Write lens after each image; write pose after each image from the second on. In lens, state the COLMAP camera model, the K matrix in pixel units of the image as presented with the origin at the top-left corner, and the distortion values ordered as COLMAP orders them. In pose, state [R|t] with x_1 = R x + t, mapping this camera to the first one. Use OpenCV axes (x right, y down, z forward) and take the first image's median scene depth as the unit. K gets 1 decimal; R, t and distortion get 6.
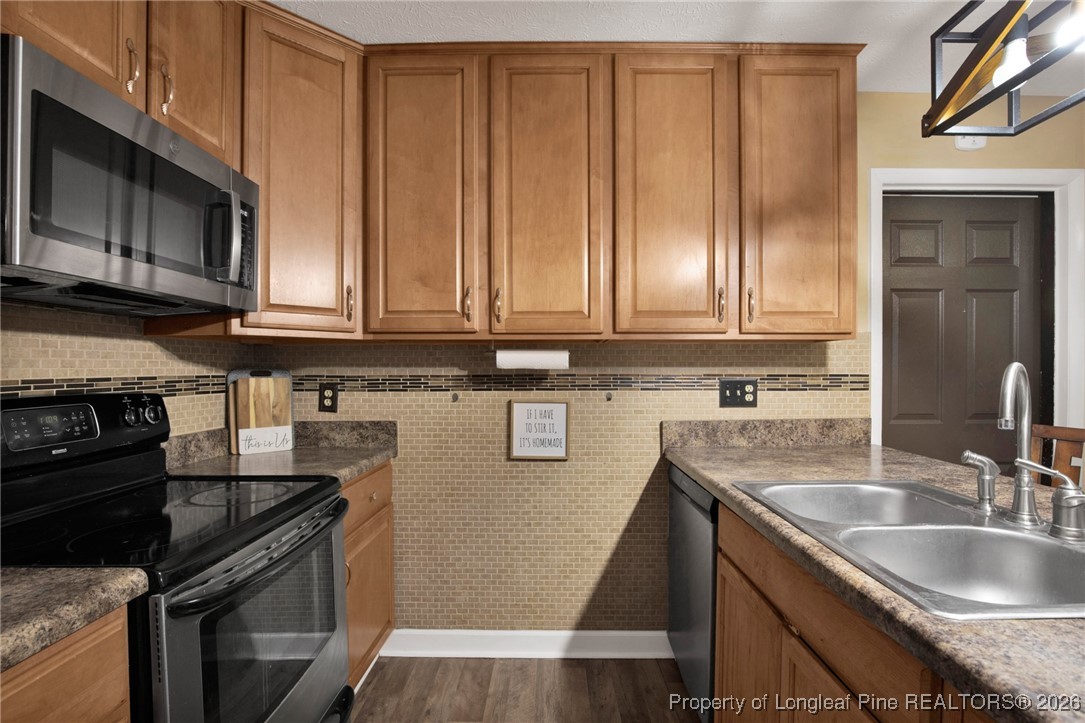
lens RADIAL K [[509.6, 0, 542.5], [0, 509.6, 361.5], [0, 0, 1]] dist [-0.051878, -0.000182]
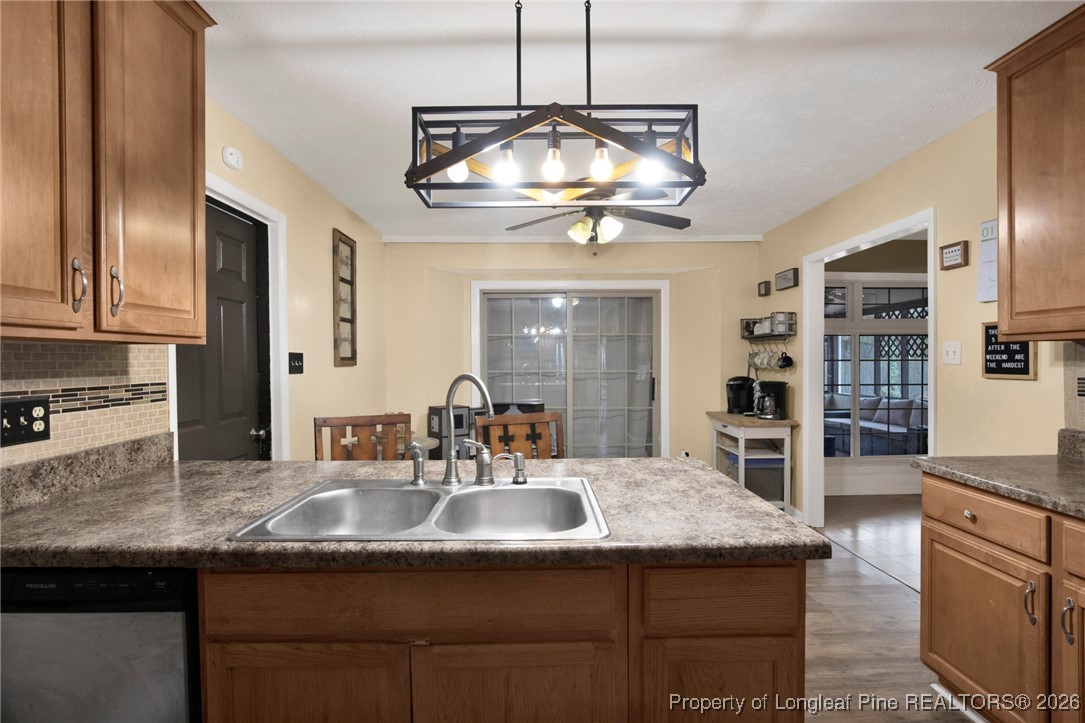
lens RADIAL K [[508.1, 0, 542.3], [0, 508.1, 347.7], [0, 0, 1]] dist [-0.028045, 0.000433]
pose [[-0.024523, 0.023878, 0.999414, -0.248162], [-0.004389, 0.999702, -0.023993, -0.017354], [-0.999690, -0.004975, -0.024411, 0.366379]]
